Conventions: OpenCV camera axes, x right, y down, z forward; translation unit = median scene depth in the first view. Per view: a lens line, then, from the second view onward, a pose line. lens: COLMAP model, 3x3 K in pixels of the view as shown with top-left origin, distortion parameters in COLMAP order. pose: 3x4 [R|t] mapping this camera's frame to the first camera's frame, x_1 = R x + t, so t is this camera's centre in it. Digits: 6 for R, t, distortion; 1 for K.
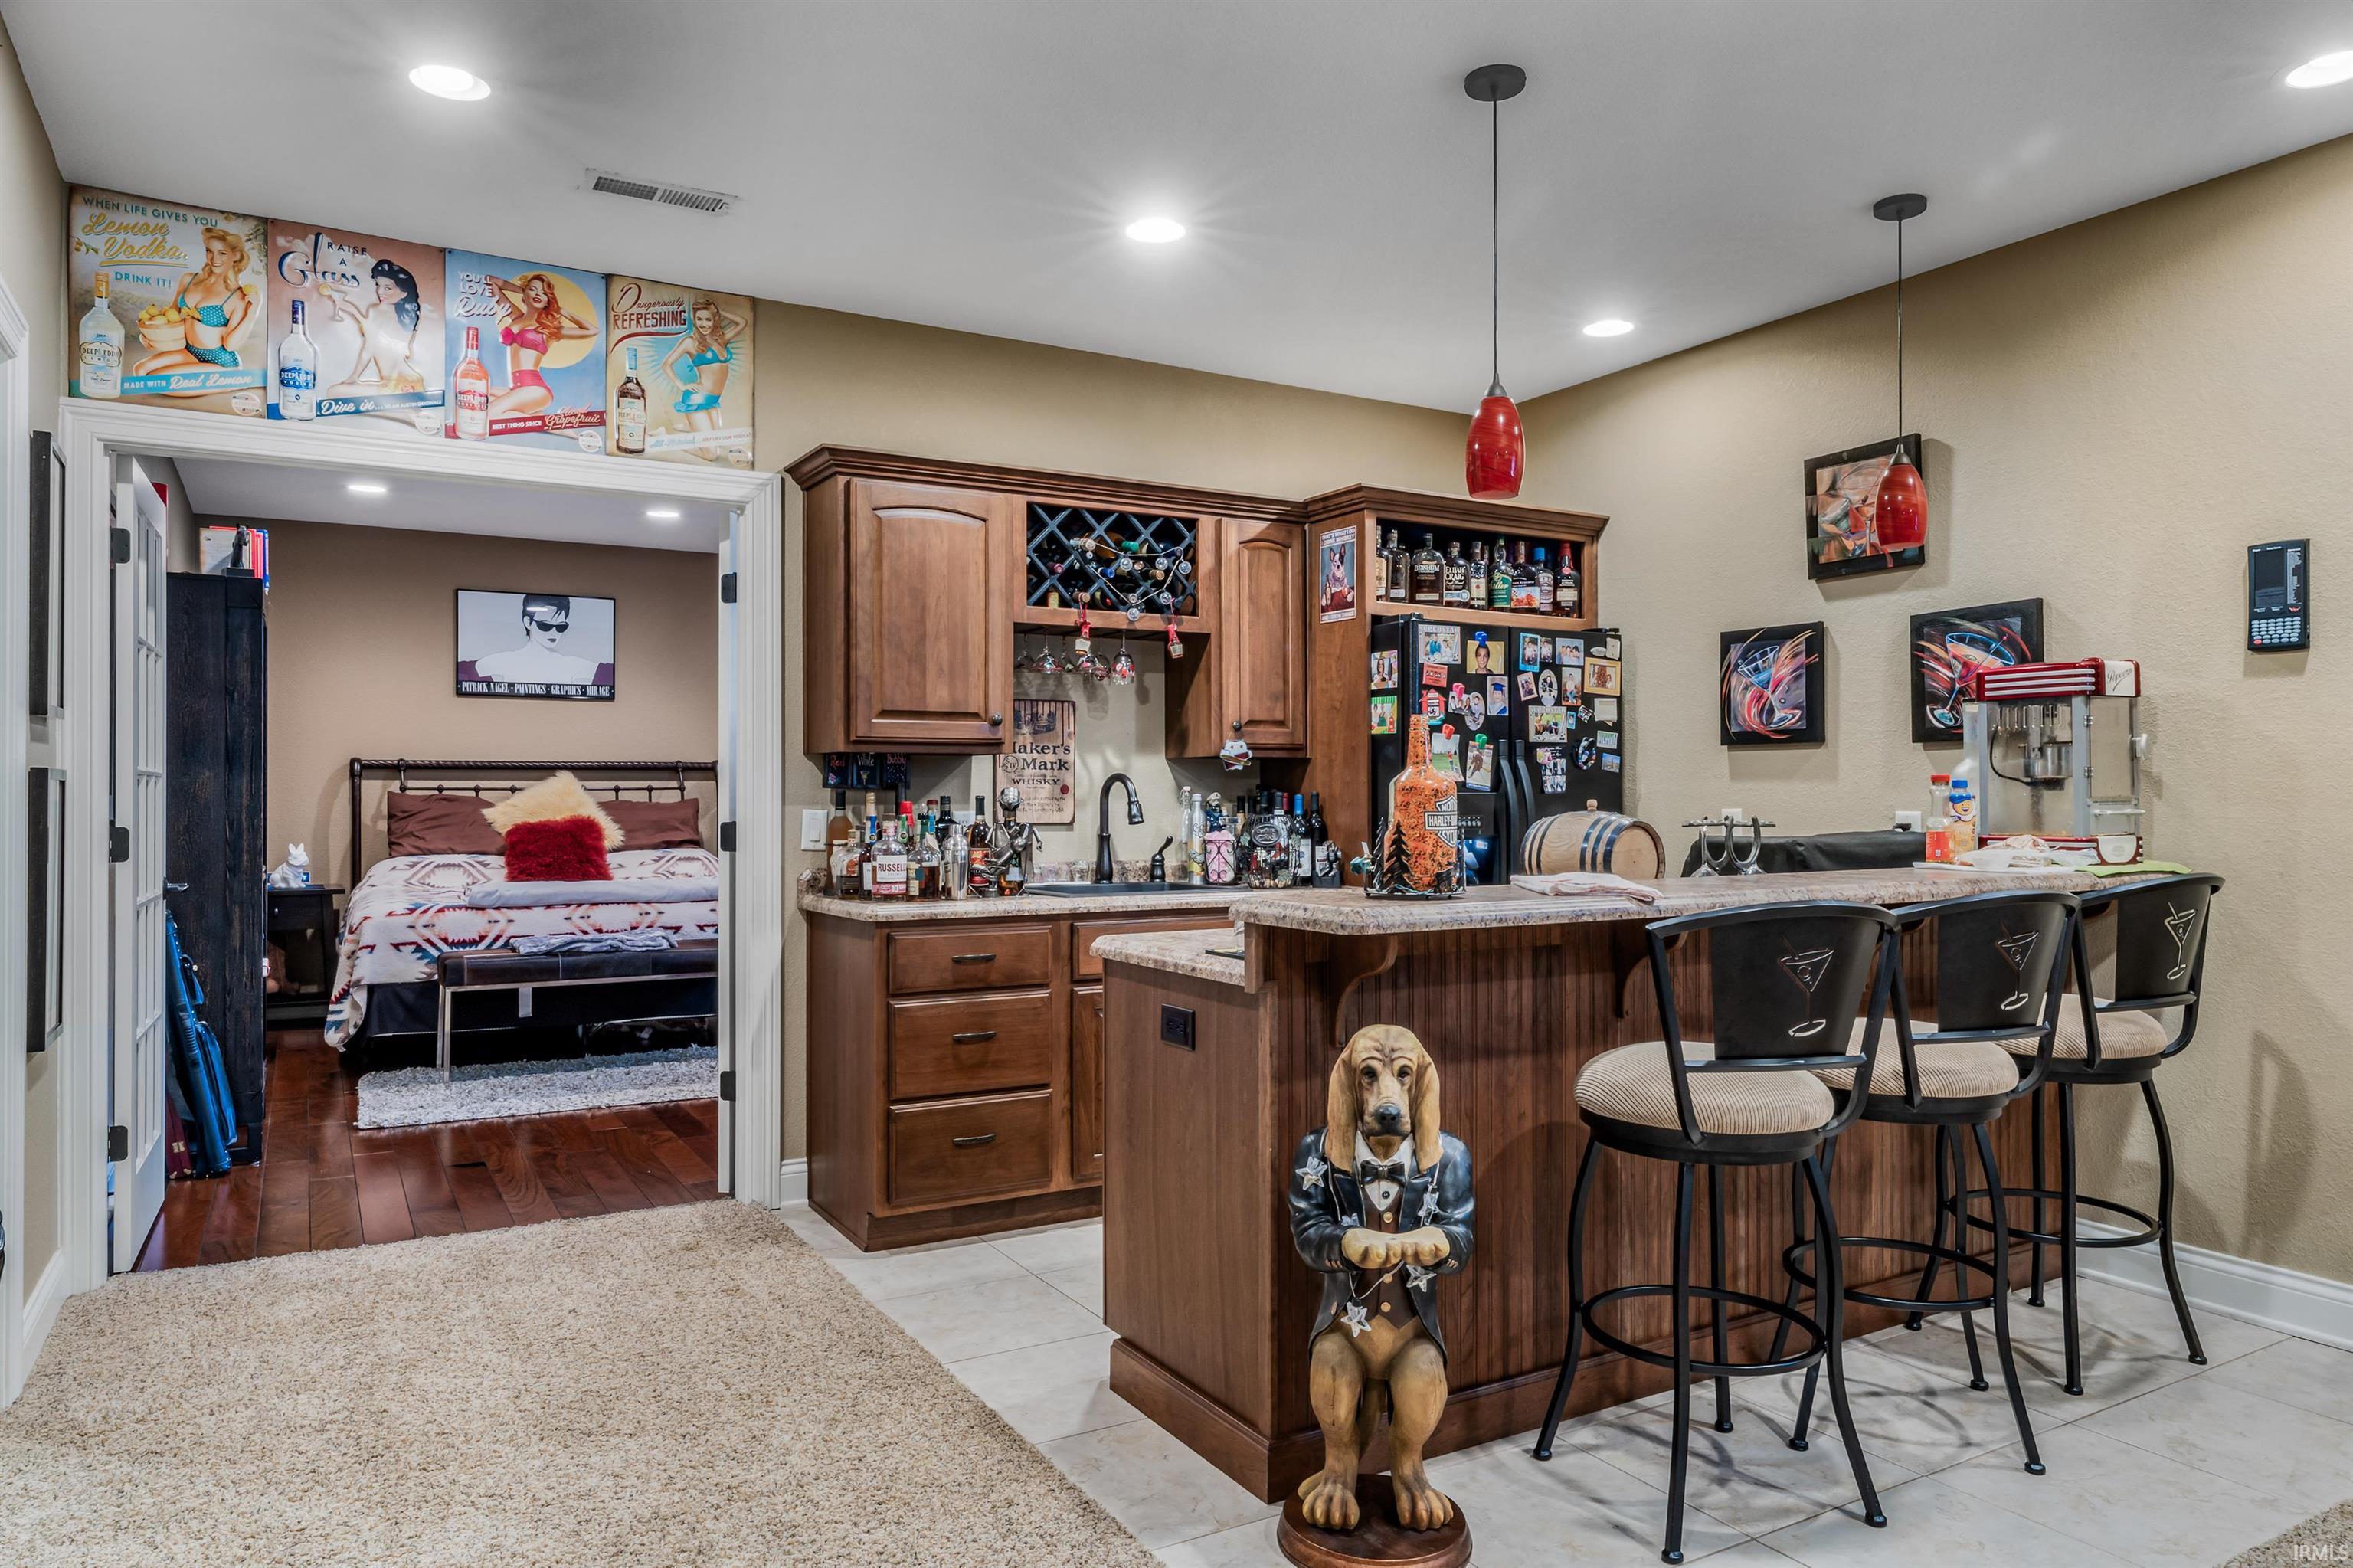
lens RADIAL K [[1508.4, 0, 1183.9], [0, 1508.4, 787.3], [0, 0, 1]] dist [-0.005005, -0.000773]
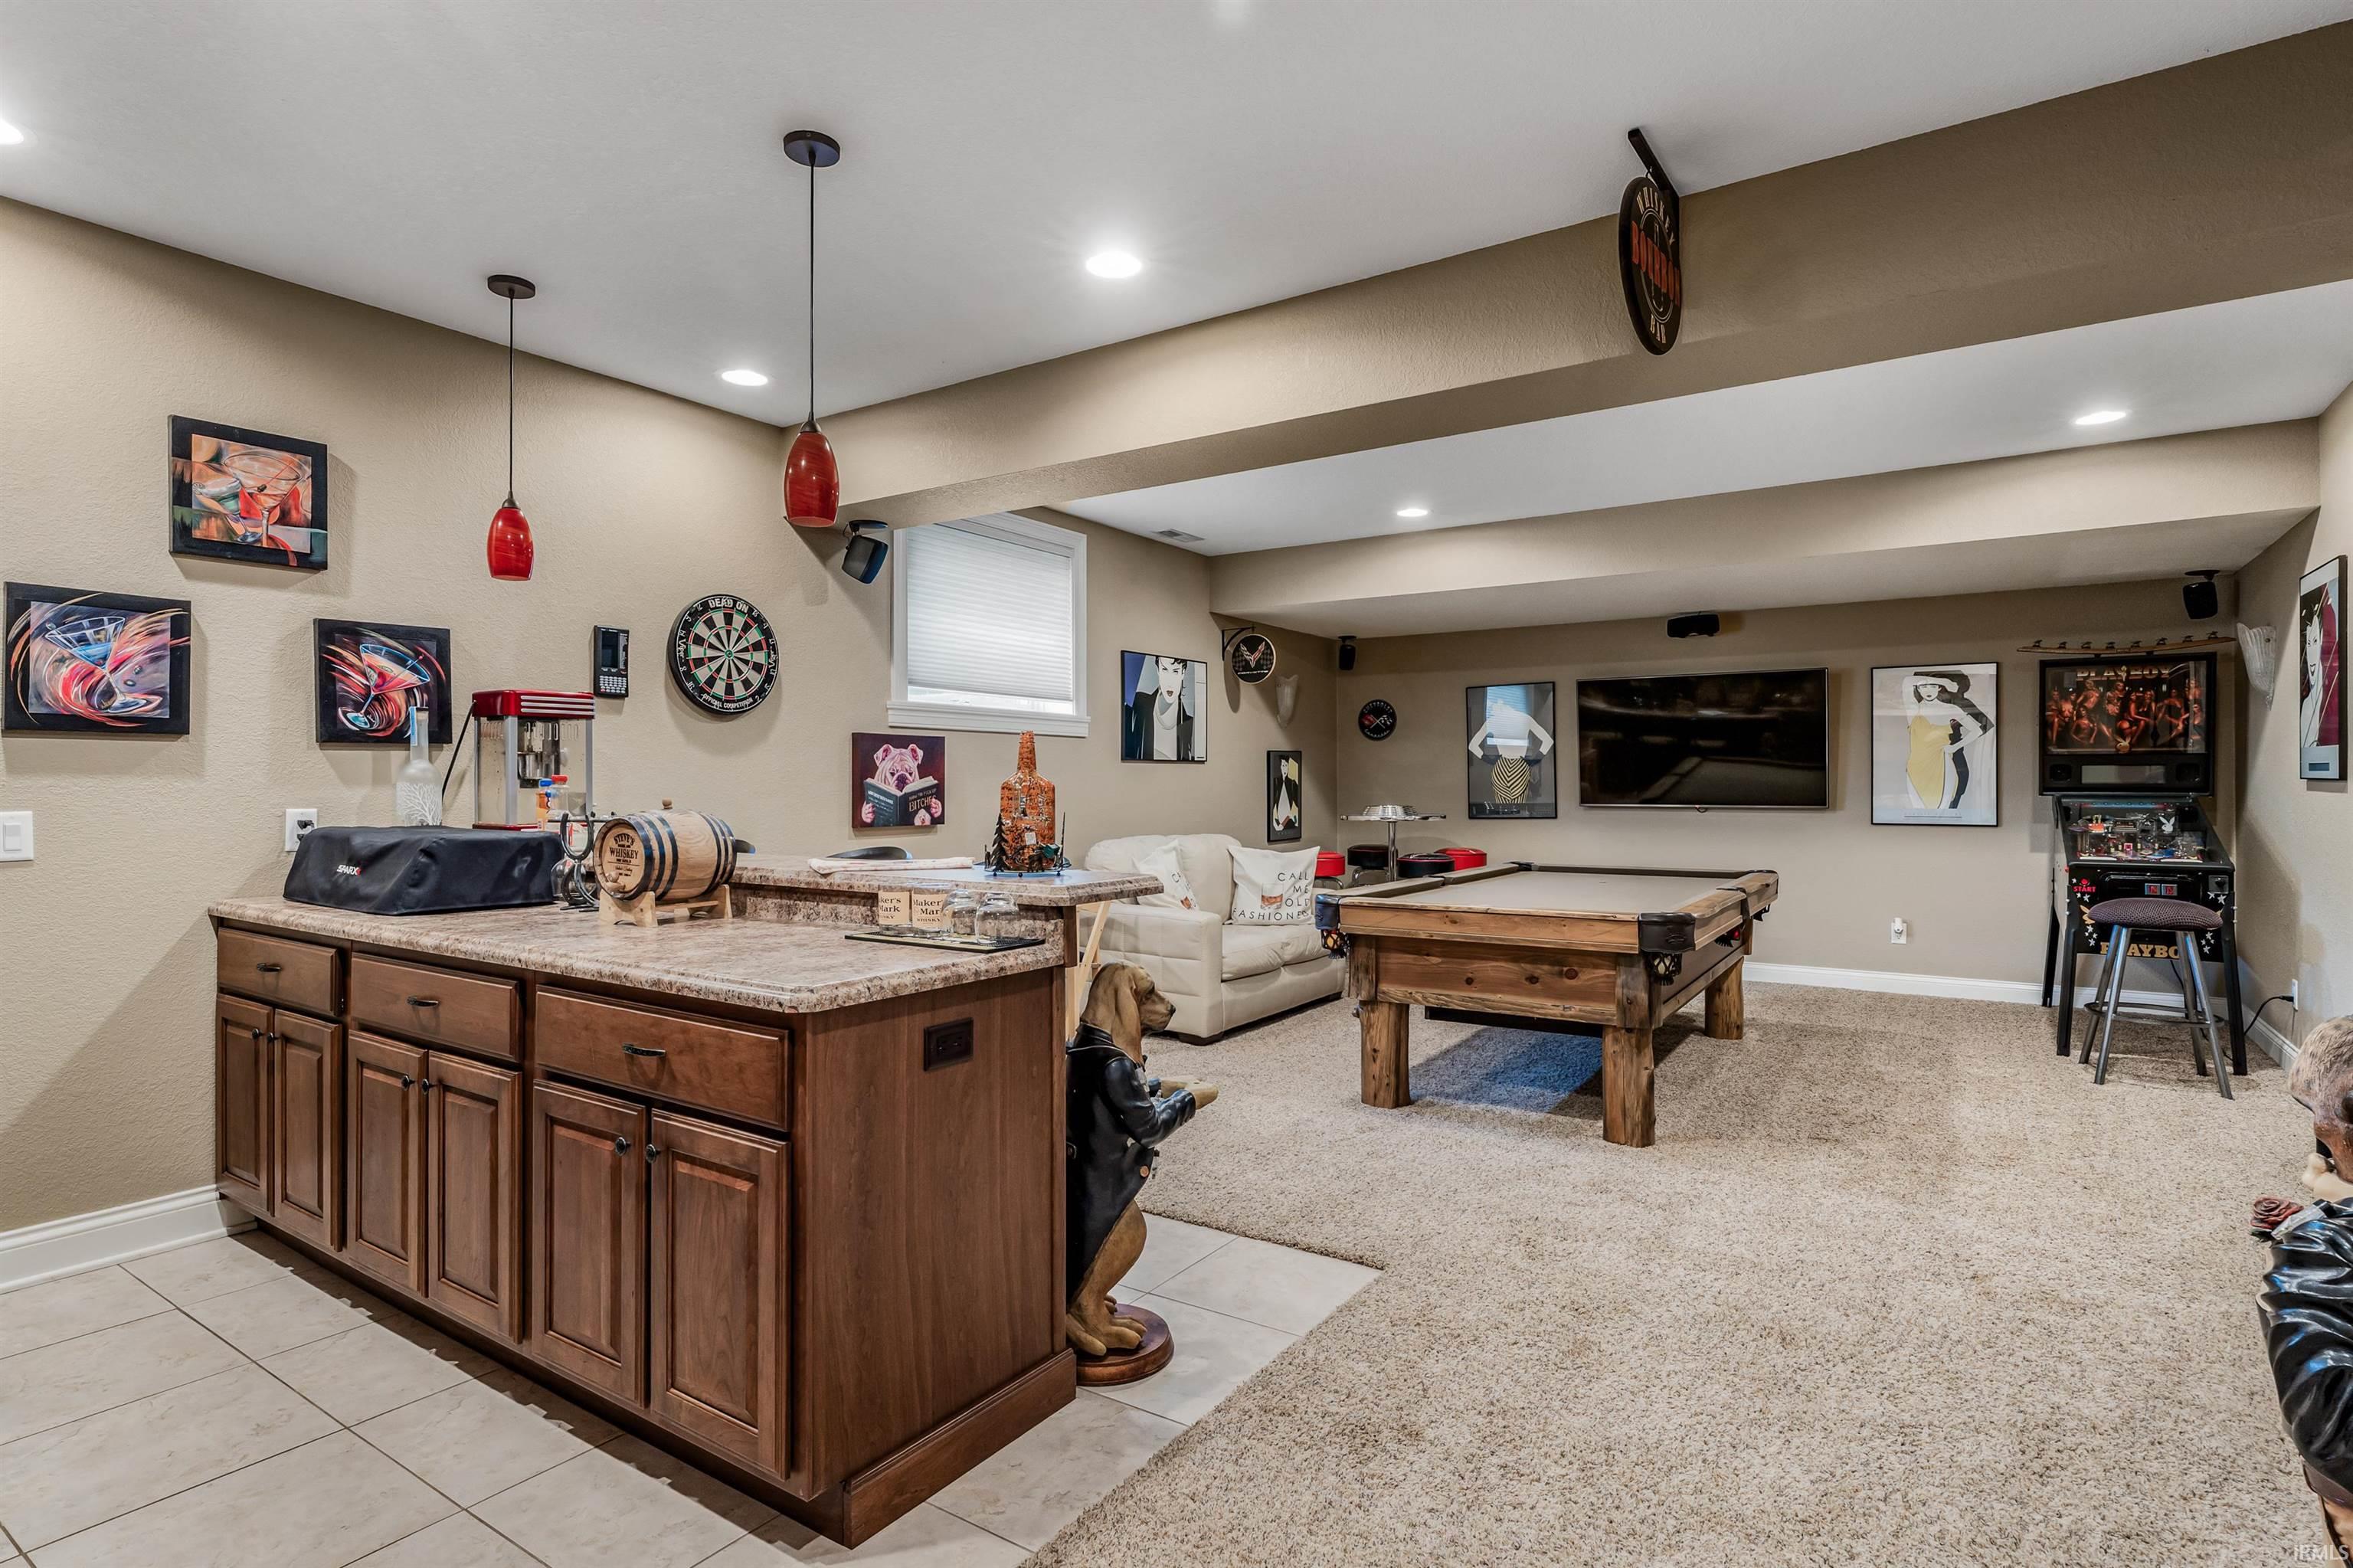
lens RADIAL K [[1178.8, 0, 1174.4], [0, 1178.8, 786.5], [0, 0, 1]] dist [-0.016295, -0.000831]
pose [[-0.439137, 0.000403, 0.898420, -0.469074], [-0.003476, 0.999992, -0.002148, 0.000684], [-0.898413, -0.004067, -0.439132, 0.781870]]
